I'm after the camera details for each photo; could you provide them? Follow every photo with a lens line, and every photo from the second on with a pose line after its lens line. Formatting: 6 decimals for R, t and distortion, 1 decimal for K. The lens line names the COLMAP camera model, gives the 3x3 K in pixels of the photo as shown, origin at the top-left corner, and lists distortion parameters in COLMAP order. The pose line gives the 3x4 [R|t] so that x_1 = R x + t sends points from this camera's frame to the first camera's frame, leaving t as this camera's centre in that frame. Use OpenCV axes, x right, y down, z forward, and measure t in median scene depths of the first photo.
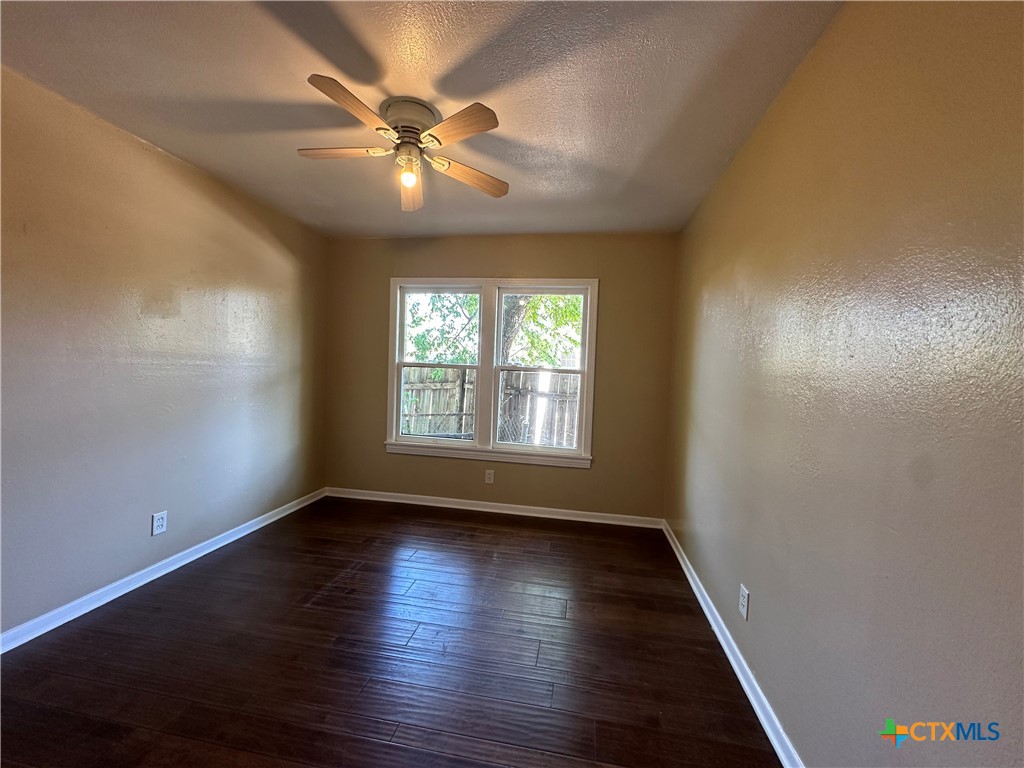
lens RADIAL K [[412.9, 0, 512.7], [0, 412.9, 385.6], [0, 0, 1]] dist [-0.003820, 0.001867]
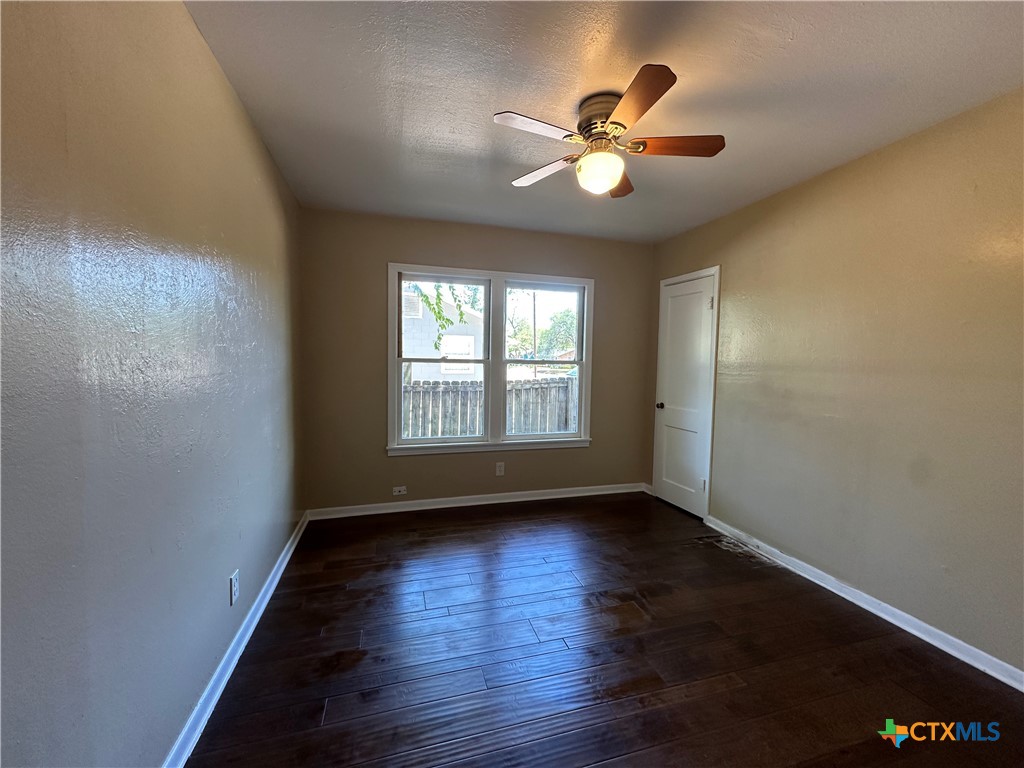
lens RADIAL K [[412.9, 0, 516.5], [0, 412.9, 382.9], [0, 0, 1]] dist [-0.003820, 0.001867]
pose [[0.892269, -0.048333, 0.448911, -0.462090], [0.037941, 0.998764, 0.032123, -0.020563], [-0.449908, -0.011630, 0.892999, 0.082647]]
